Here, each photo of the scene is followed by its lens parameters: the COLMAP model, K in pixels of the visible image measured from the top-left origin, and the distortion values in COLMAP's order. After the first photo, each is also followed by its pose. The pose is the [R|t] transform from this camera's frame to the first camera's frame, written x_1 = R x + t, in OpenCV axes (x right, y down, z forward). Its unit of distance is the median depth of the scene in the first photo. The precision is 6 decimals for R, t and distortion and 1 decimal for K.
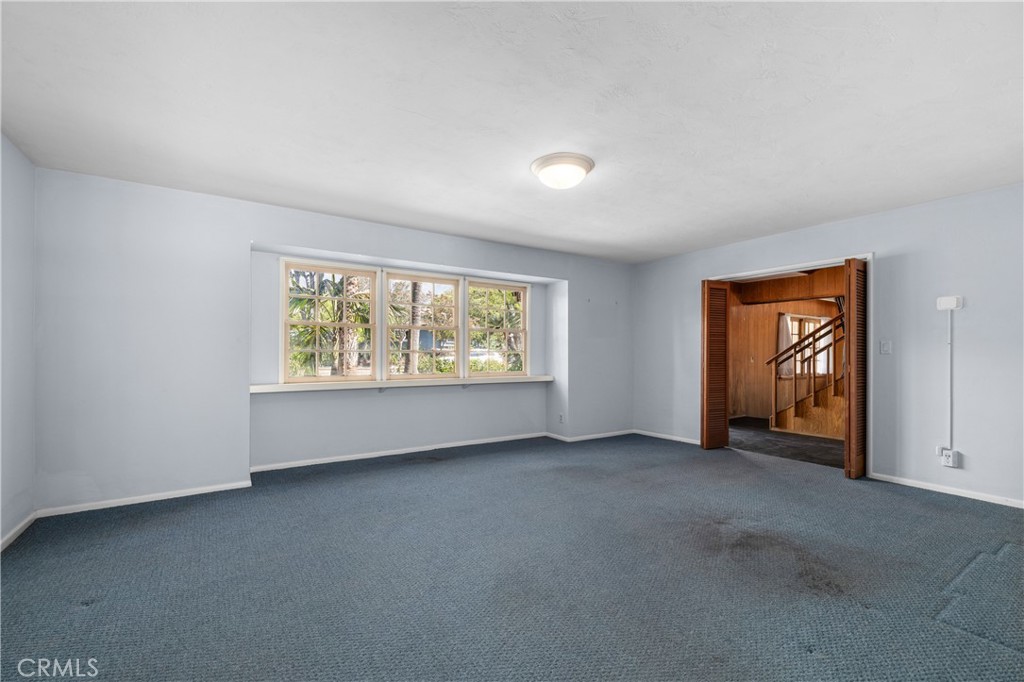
lens RADIAL K [[440.6, 0, 507.7], [0, 440.6, 348.0], [0, 0, 1]] dist [0.001468, 0.000106]
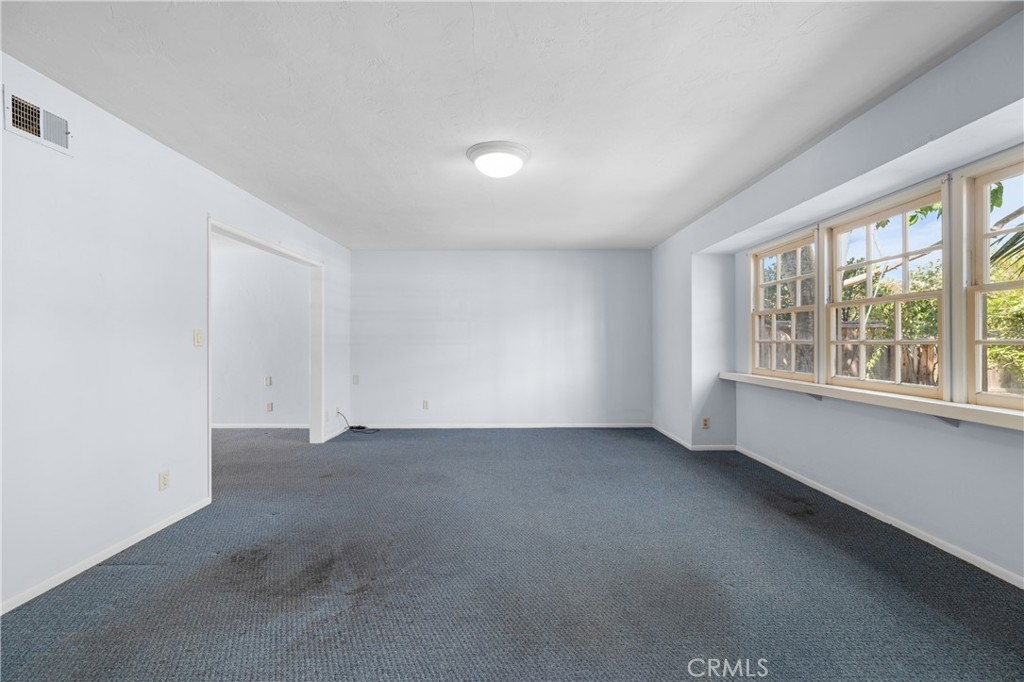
lens RADIAL K [[440.6, 0, 509.3], [0, 440.6, 340.8], [0, 0, 1]] dist [0.001468, 0.000106]
pose [[-0.555360, -0.002116, -0.831607, 0.993418], [0.007327, 0.999946, -0.007437, 0.012791], [0.831577, -0.010223, -0.555315, 1.690278]]
